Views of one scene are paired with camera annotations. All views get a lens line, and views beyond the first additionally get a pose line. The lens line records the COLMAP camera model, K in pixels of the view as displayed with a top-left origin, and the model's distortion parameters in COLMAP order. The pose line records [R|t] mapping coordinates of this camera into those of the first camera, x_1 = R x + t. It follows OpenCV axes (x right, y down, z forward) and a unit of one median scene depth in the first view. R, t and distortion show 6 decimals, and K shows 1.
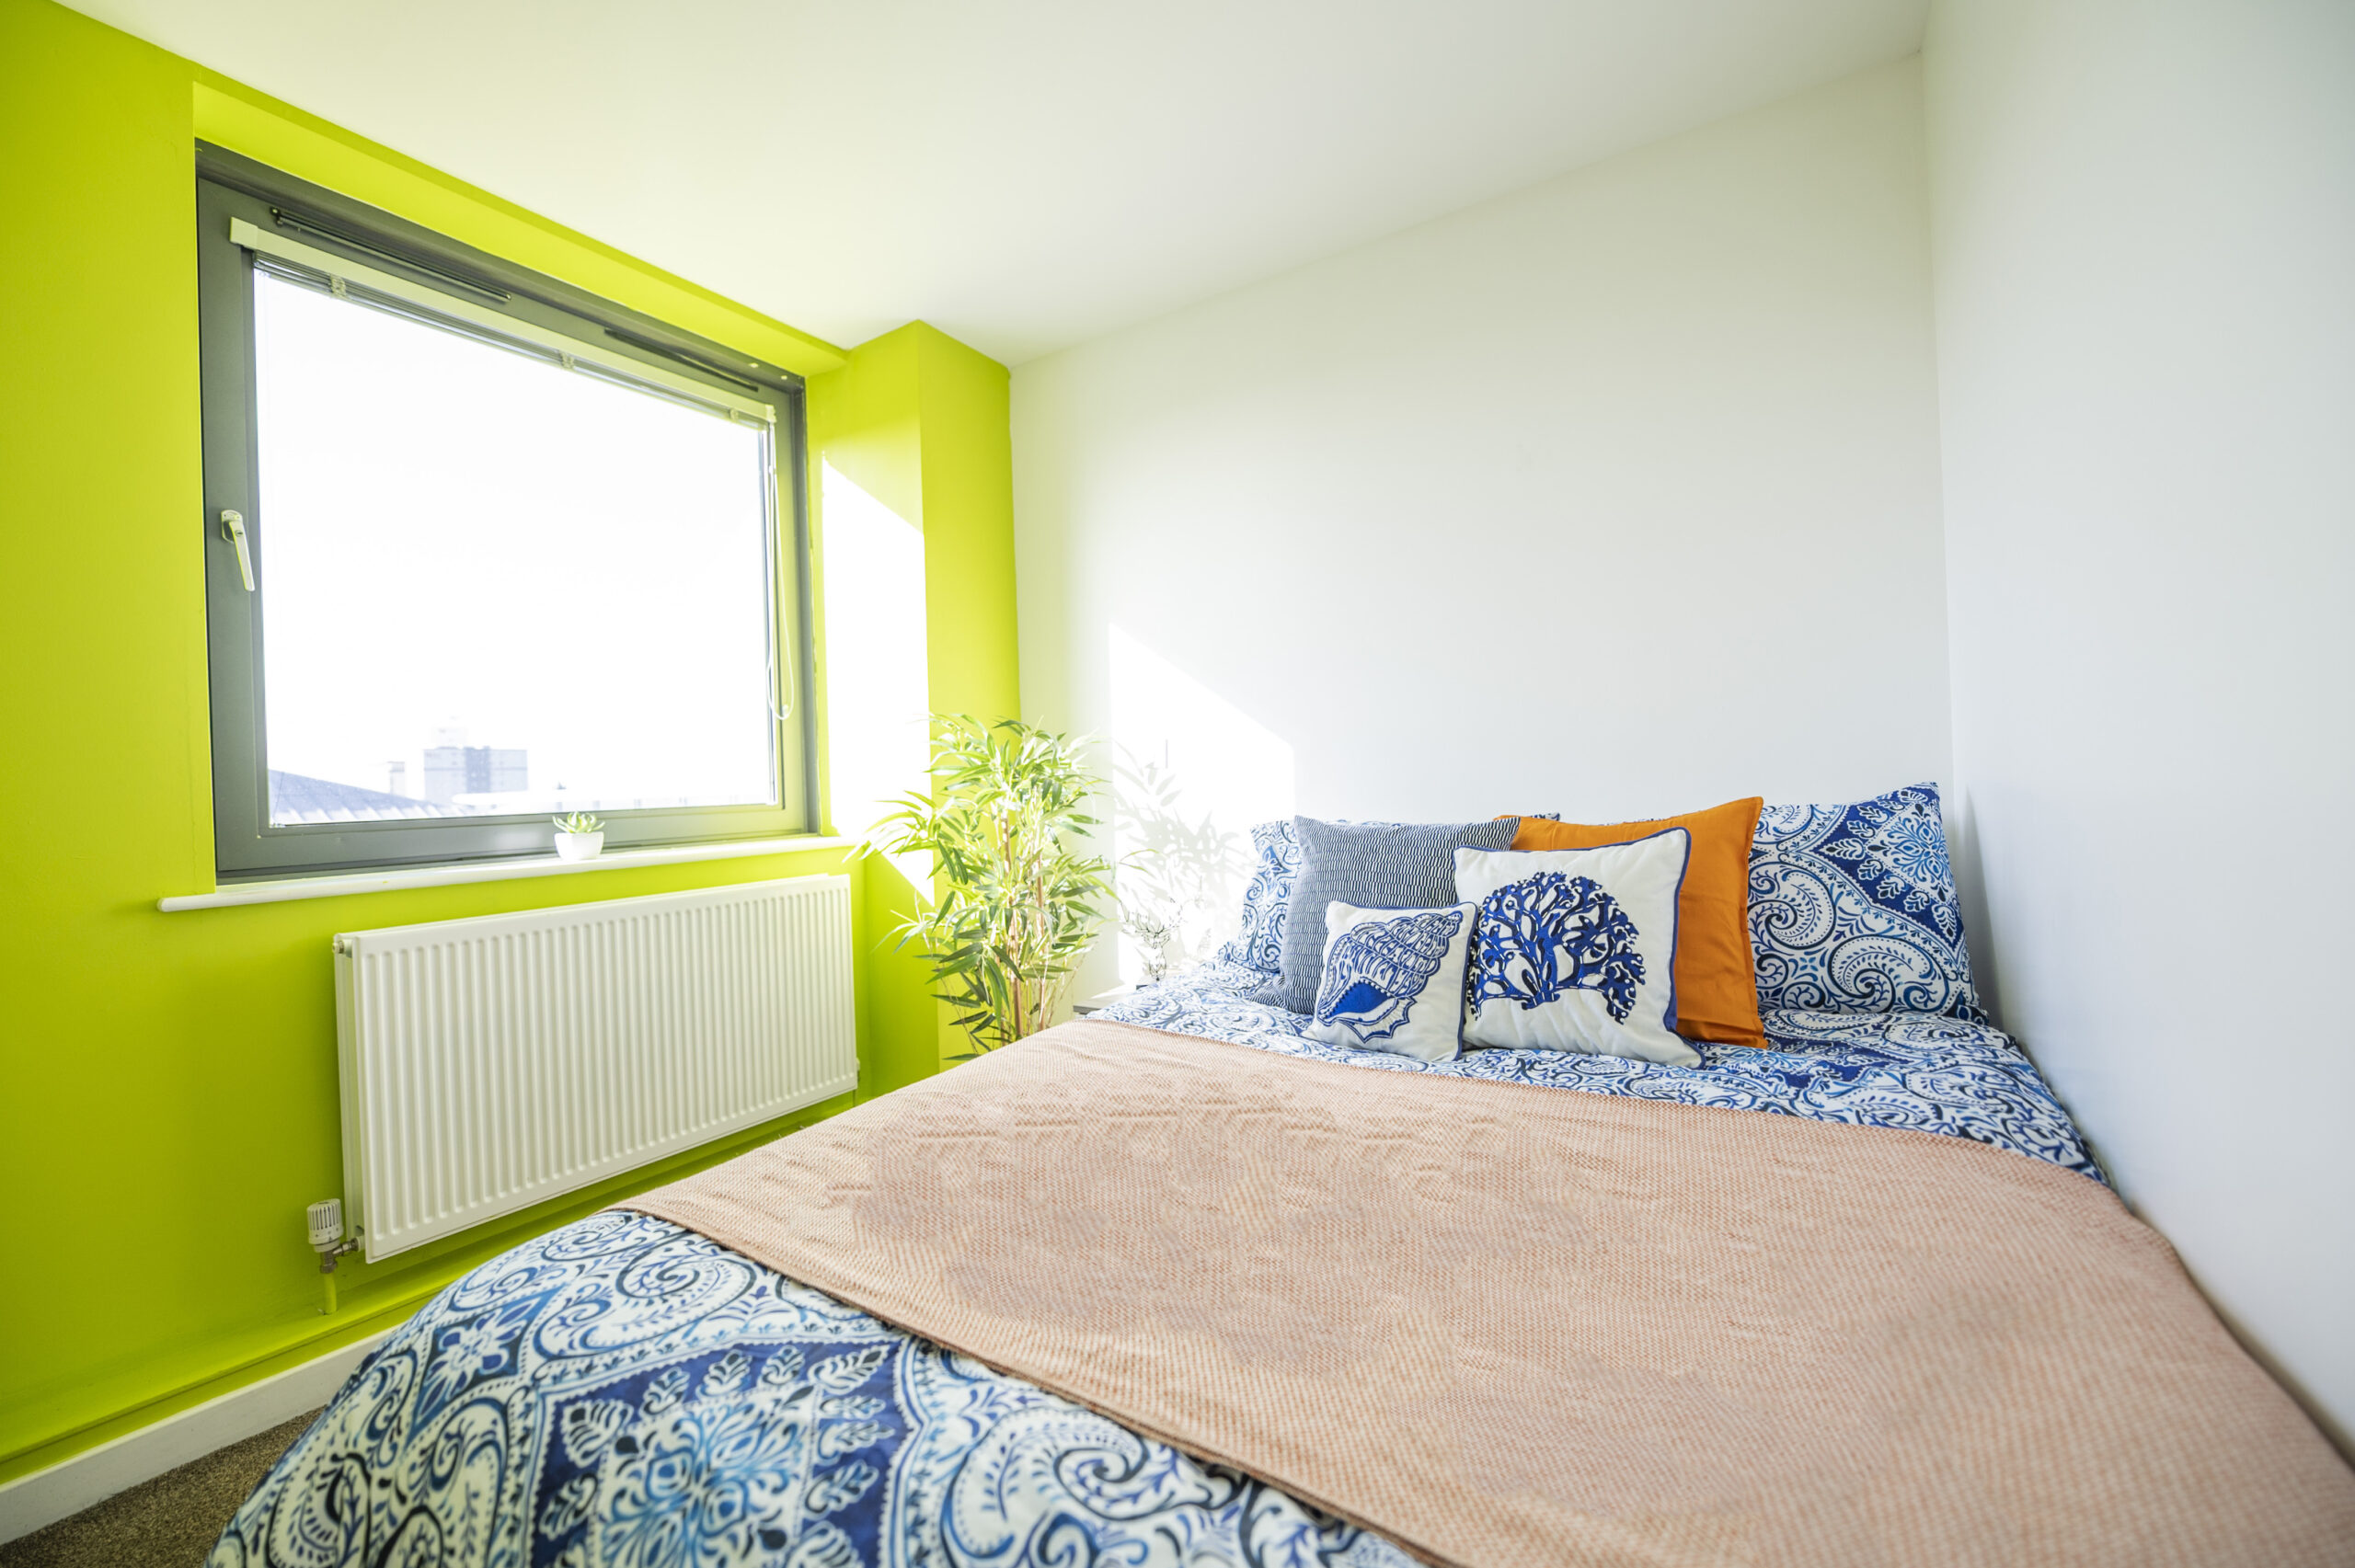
lens RADIAL K [[930.4, 0, 1171.5], [0, 930.4, 772.4], [0, 0, 1]] dist [-0.009022, -0.000251]
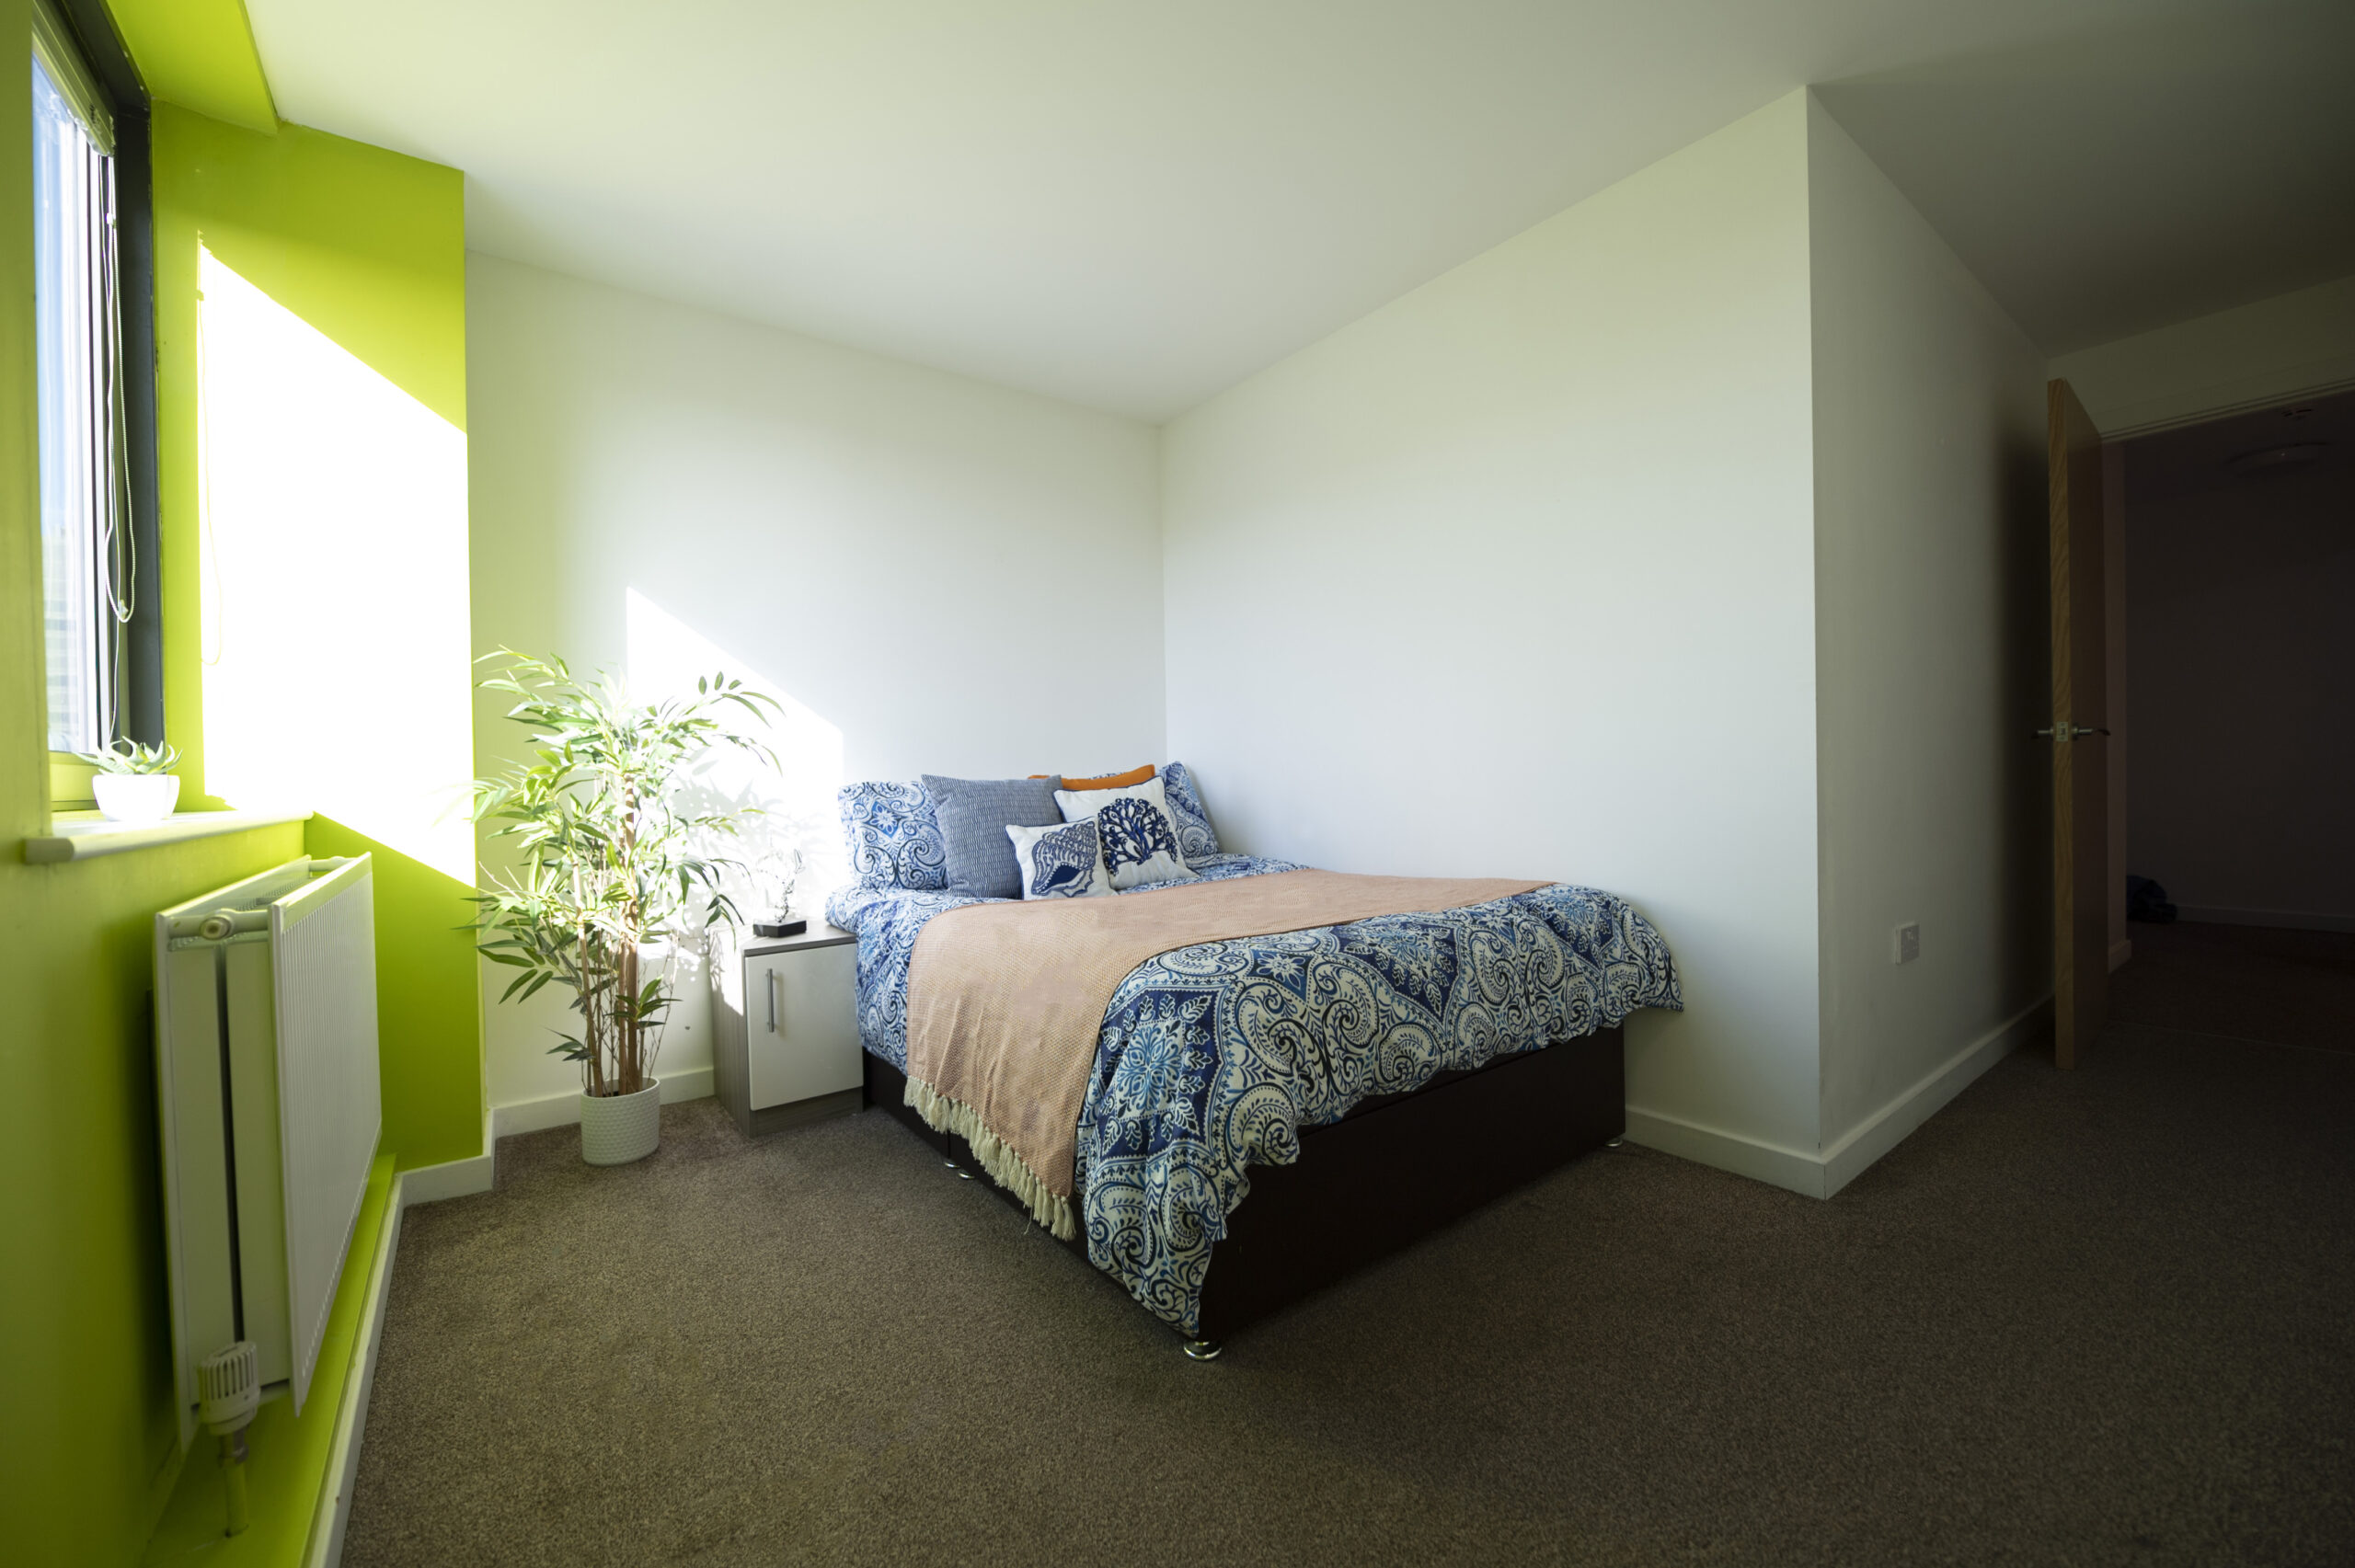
lens RADIAL K [[930.4, 0, 1170.3], [0, 930.4, 788.9], [0, 0, 1]] dist [-0.009022, -0.000251]
pose [[0.357909, 0.013047, 0.933665, -1.391192], [0.003849, 0.999873, -0.015448, 0.121601], [-0.933748, 0.009123, 0.357814, 0.227318]]
